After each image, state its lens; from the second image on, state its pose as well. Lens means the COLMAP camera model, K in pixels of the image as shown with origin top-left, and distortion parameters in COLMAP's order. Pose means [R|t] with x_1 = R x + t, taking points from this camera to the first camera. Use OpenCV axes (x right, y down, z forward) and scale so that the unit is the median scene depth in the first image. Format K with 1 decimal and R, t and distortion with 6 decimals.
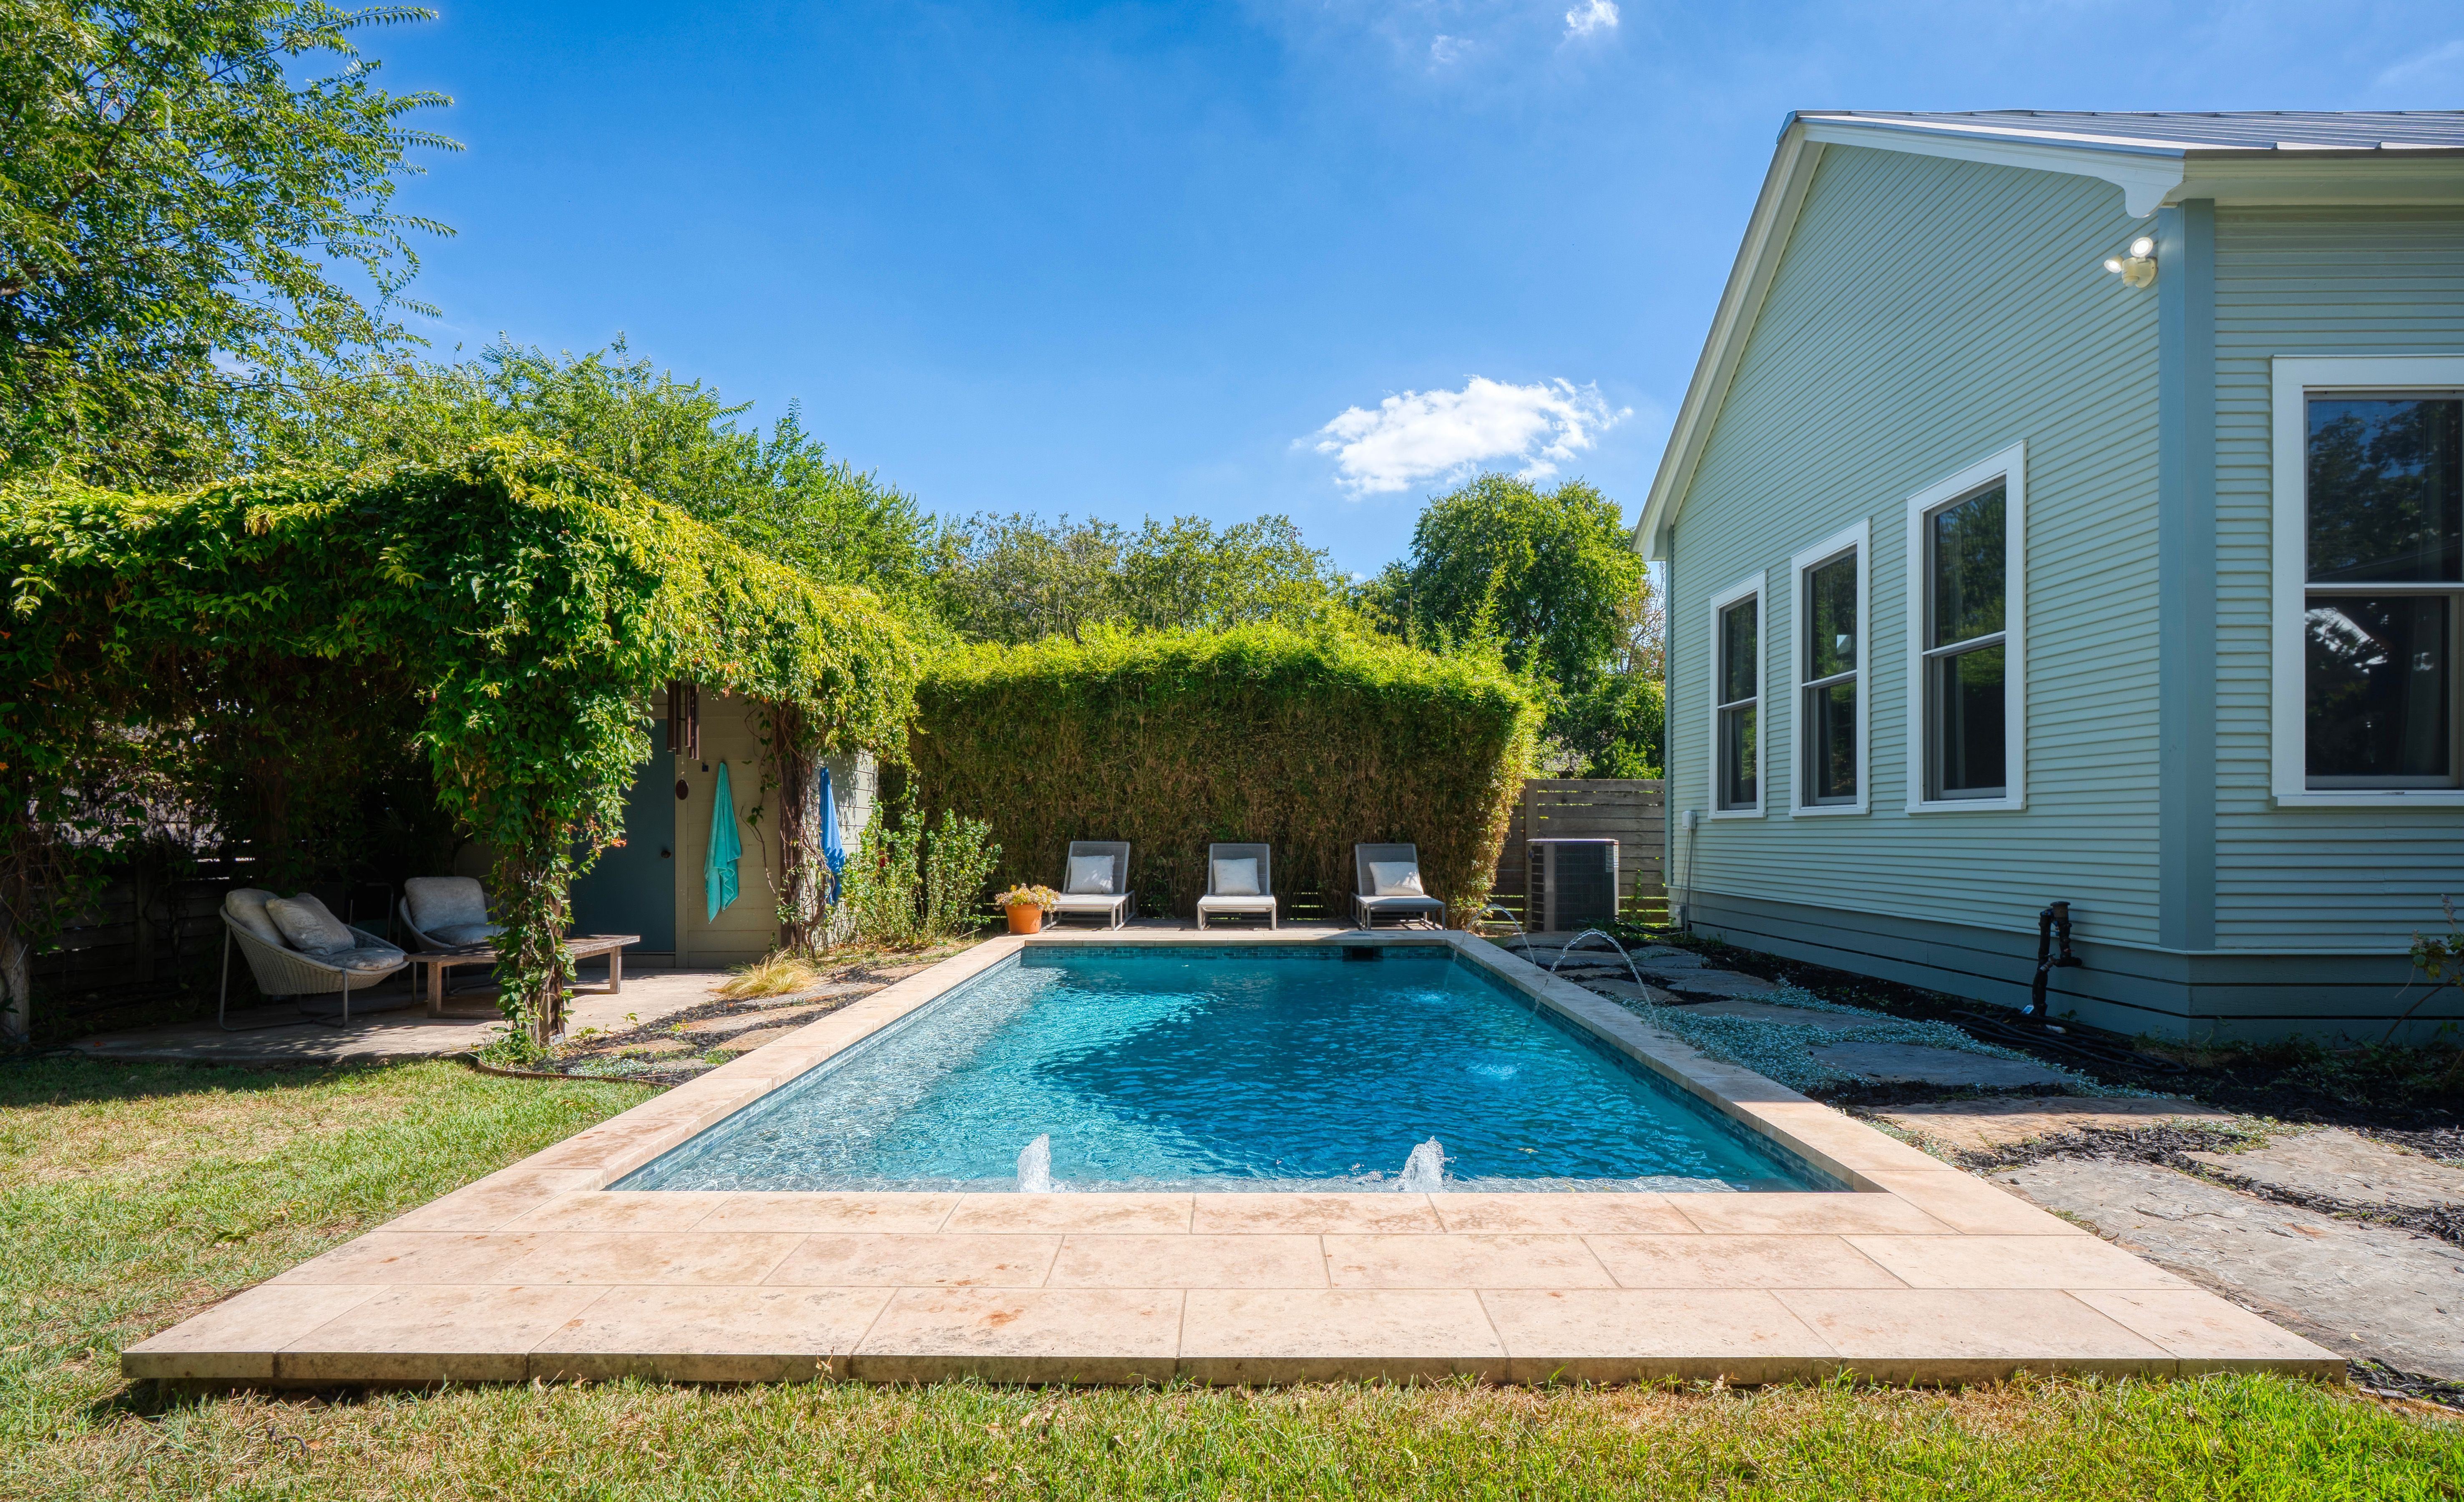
lens RADIAL K [[1135.8, 0, 1229.9], [0, 1135.8, 839.2], [0, 0, 1]] dist [-0.008923, 0.000256]
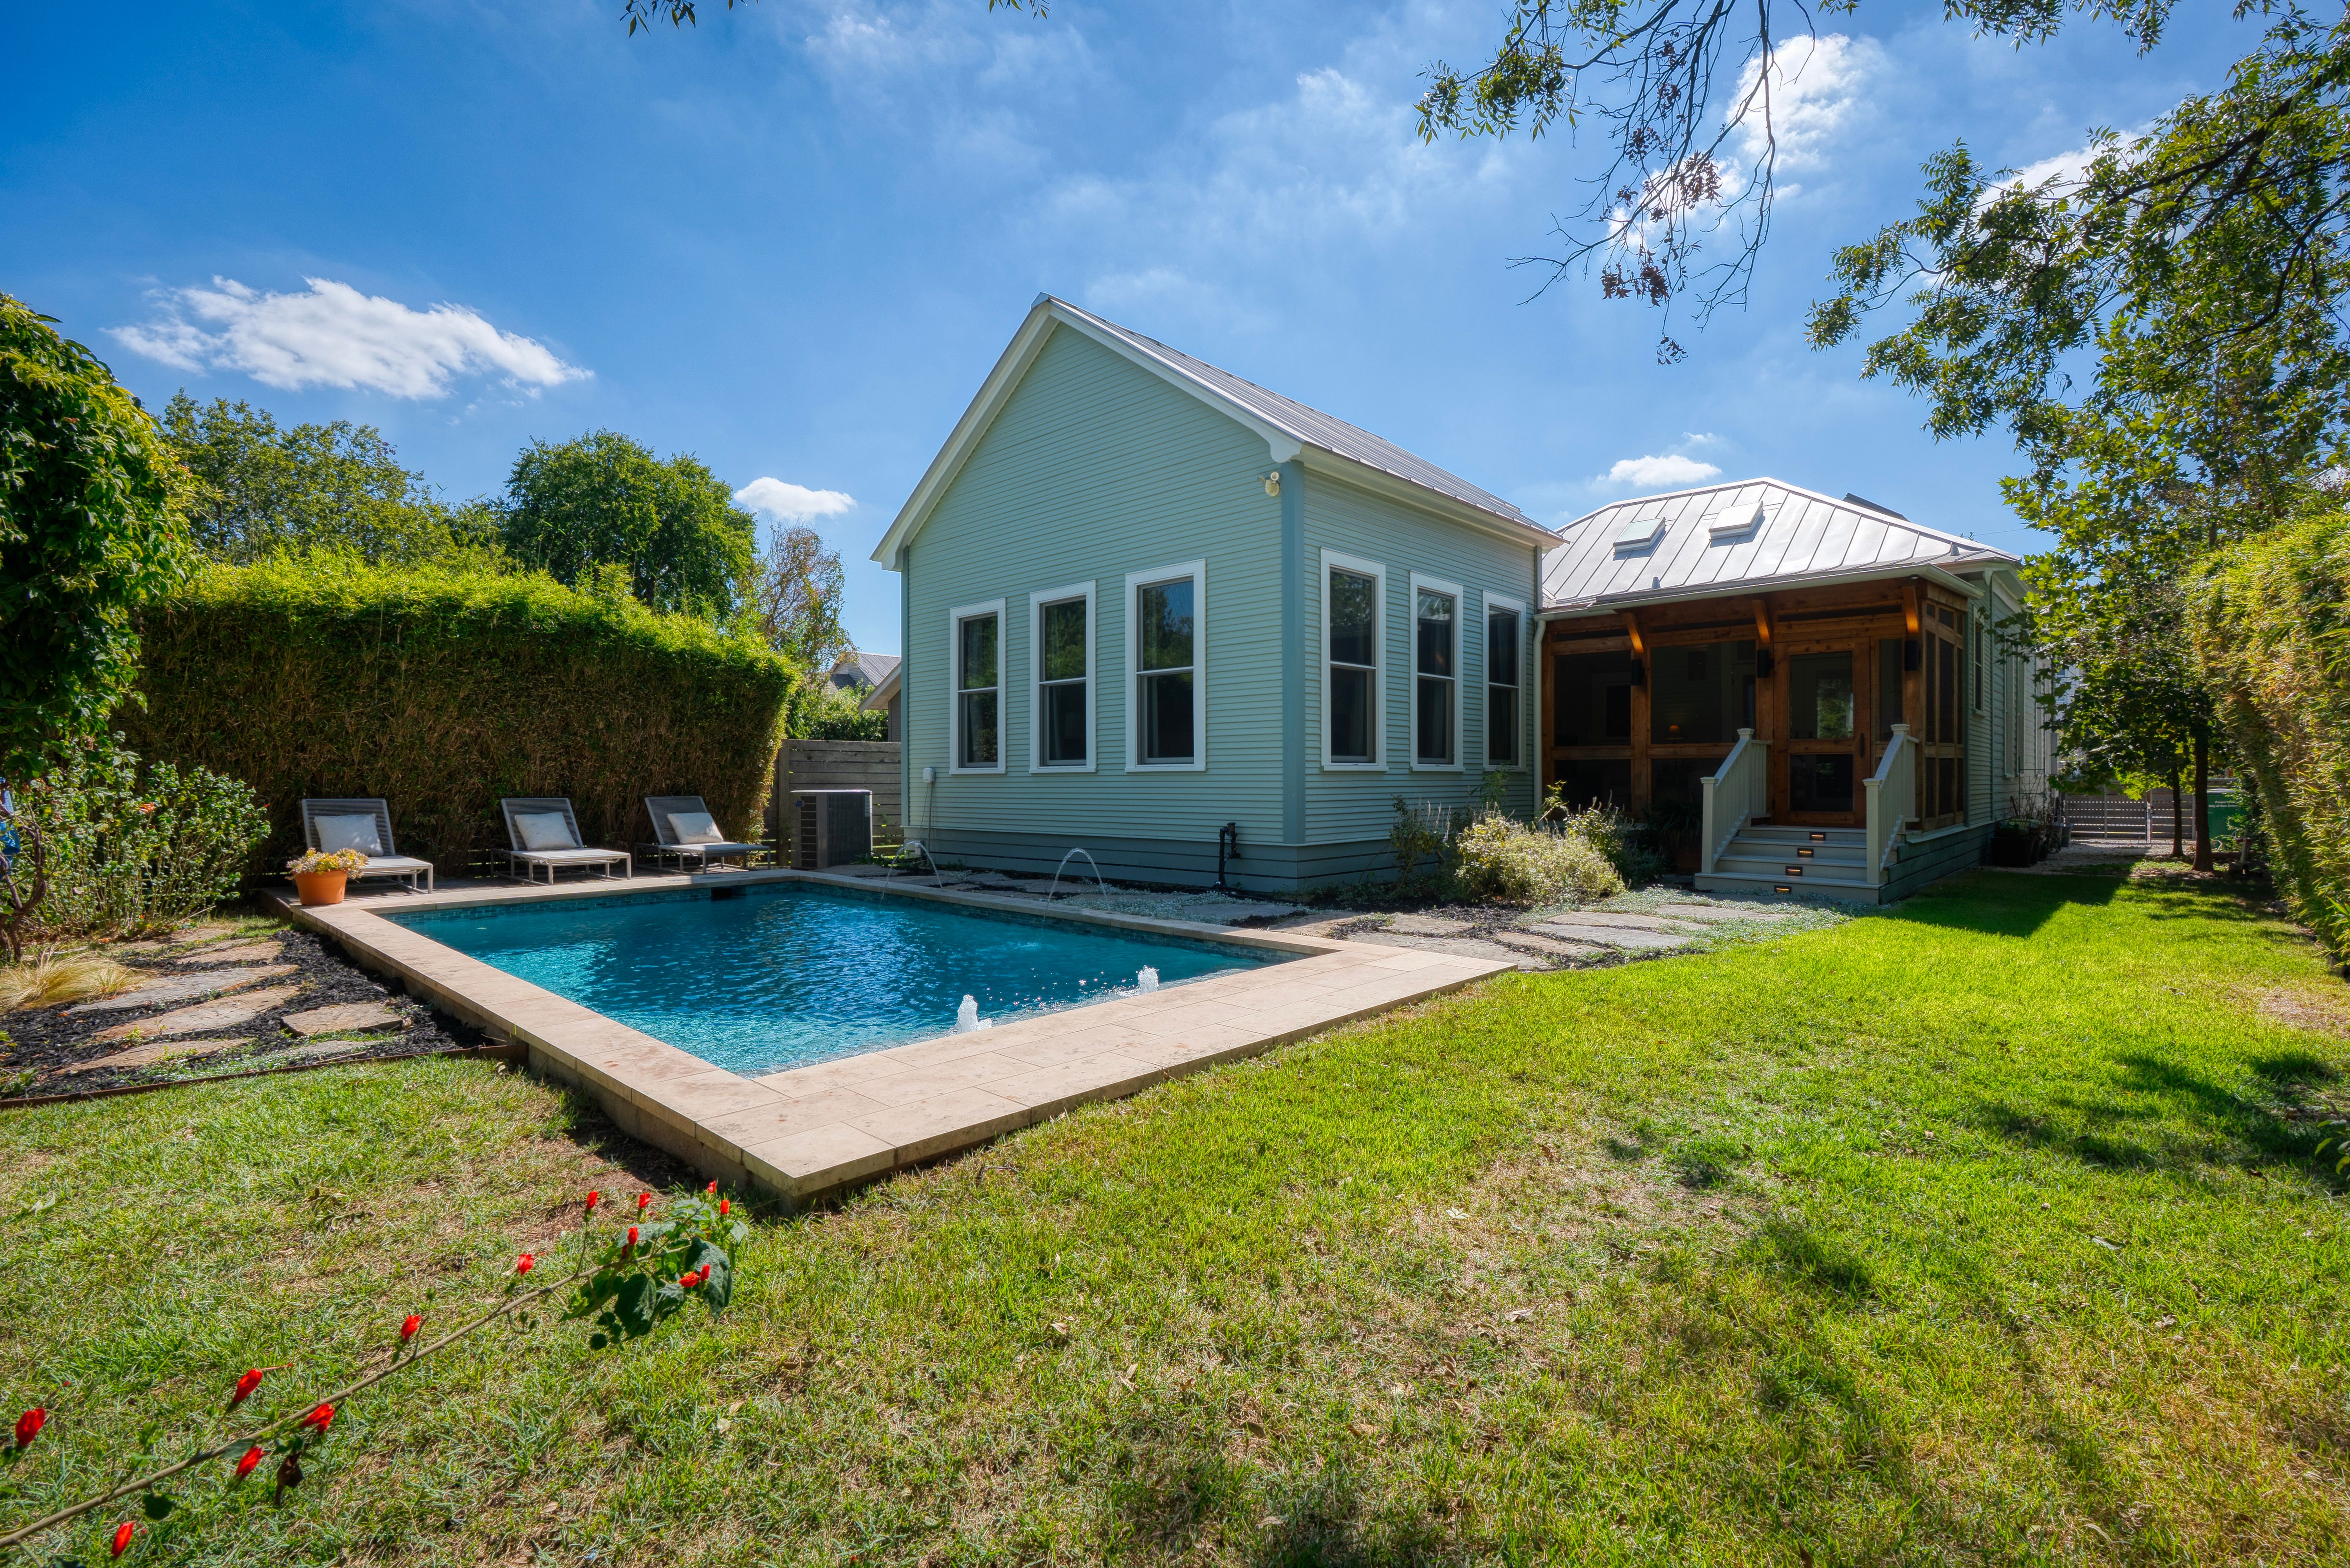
lens RADIAL K [[1080.8, 0, 1174.8], [0, 1080.8, 777.6], [0, 0, 1]] dist [-0.009875, 0.004529]
pose [[0.669742, -0.001796, 0.742592, -0.351936], [0.009364, 0.999938, -0.006027, -0.003818], [-0.742535, 0.010991, 0.669717, -0.048177]]
